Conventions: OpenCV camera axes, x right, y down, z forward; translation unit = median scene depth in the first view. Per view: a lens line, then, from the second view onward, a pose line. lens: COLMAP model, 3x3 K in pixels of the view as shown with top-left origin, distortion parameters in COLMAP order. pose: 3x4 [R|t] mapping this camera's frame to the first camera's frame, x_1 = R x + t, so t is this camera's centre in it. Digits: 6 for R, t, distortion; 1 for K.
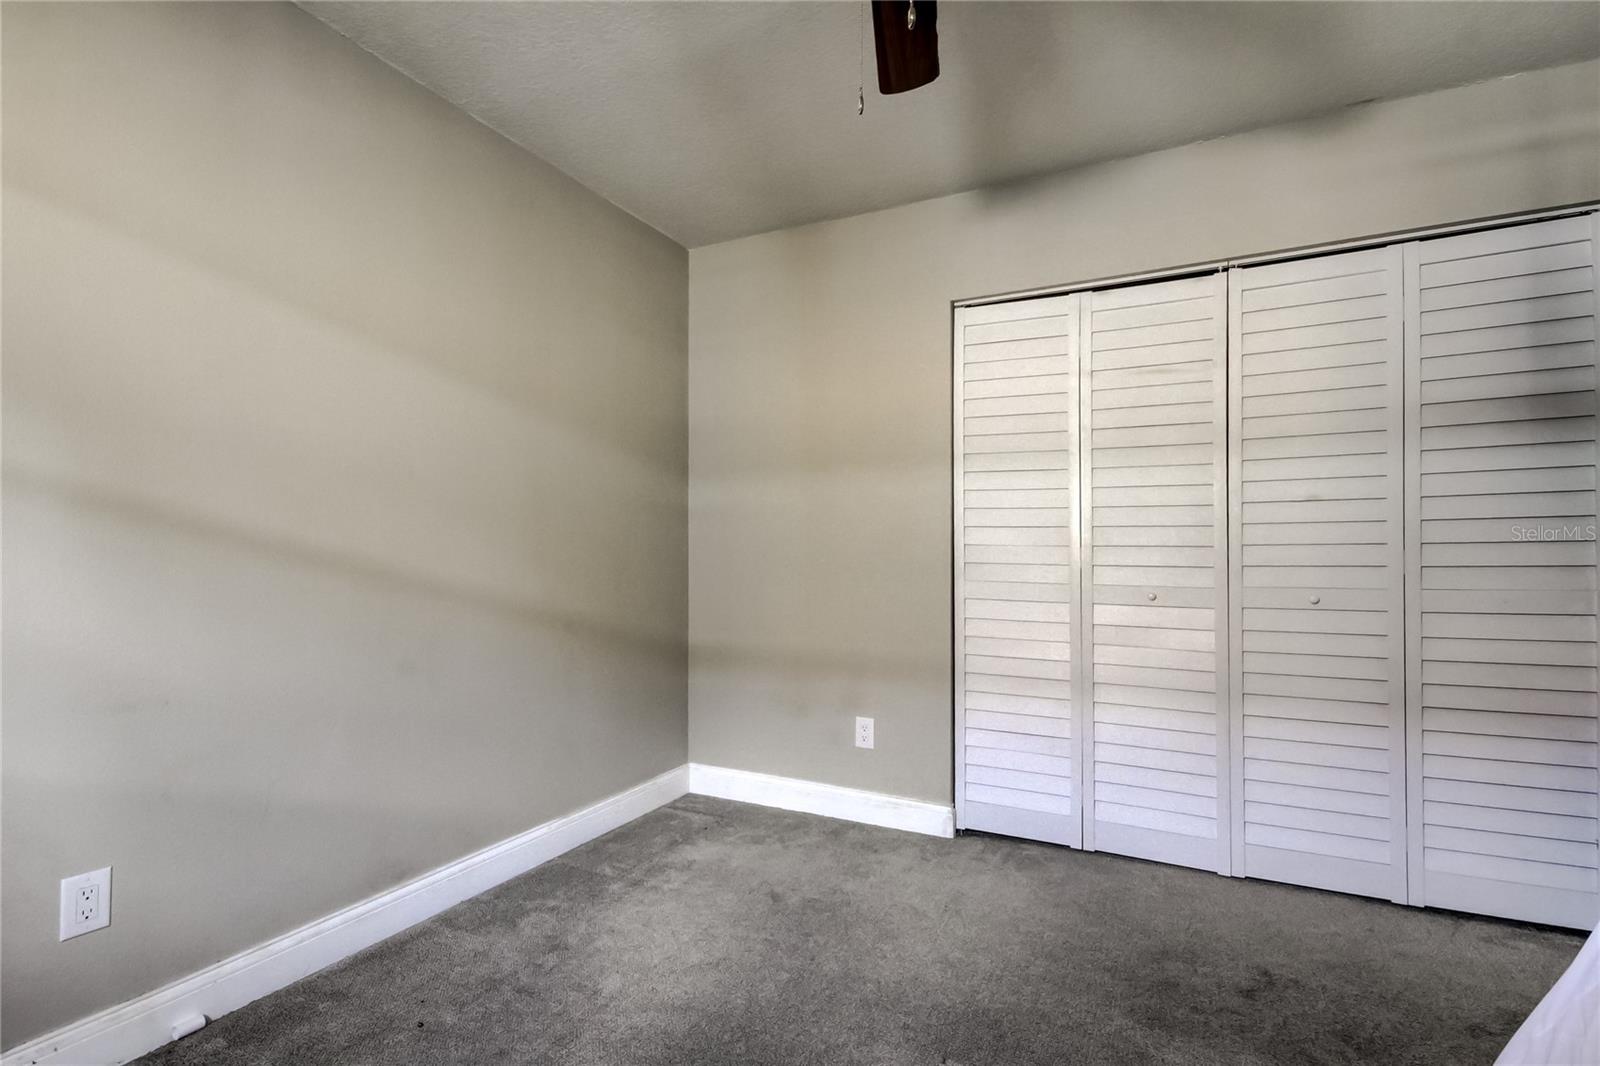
lens RADIAL K [[753.7, 0, 762.1], [0, 753.7, 553.1], [0, 0, 1]] dist [-0.014172, 0.001230]
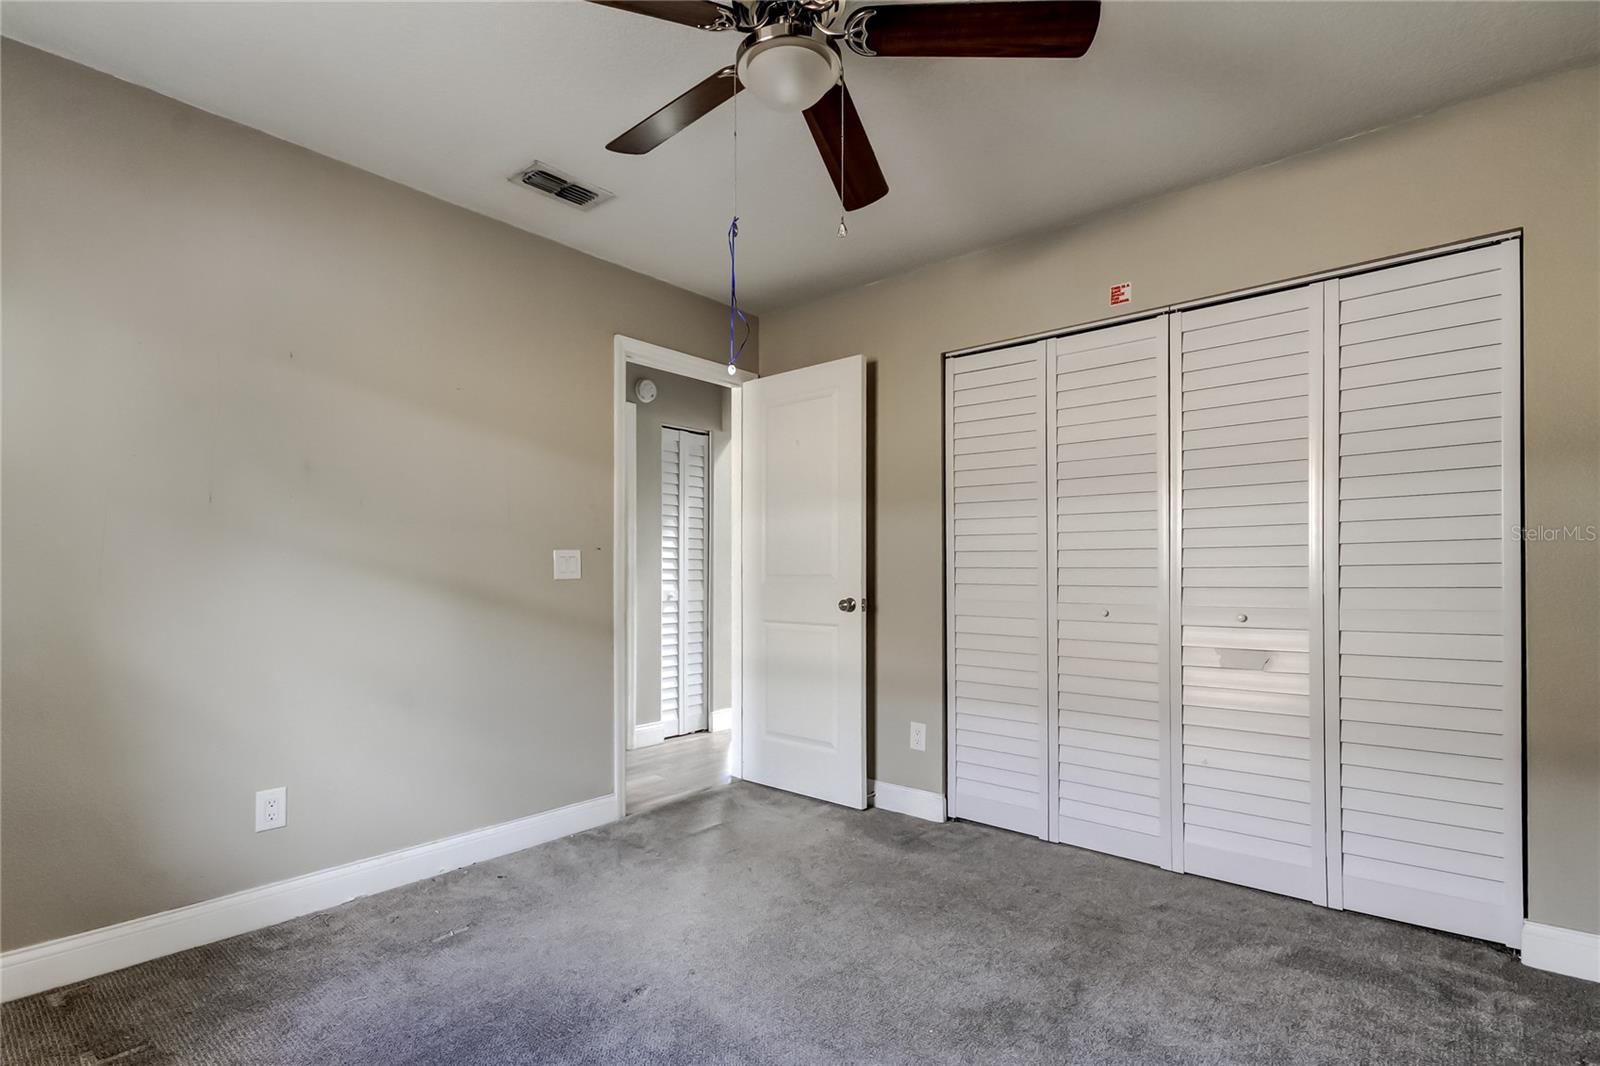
lens RADIAL K [[739.8, 0, 802.2], [0, 739.8, 586.0], [0, 0, 1]] dist [0.001126, -0.000101]
pose [[0.978931, 0.005180, -0.204127, 0.278411], [-0.001972, 0.999871, 0.015918, -0.000277], [0.204183, -0.015180, 0.978815, -0.145343]]
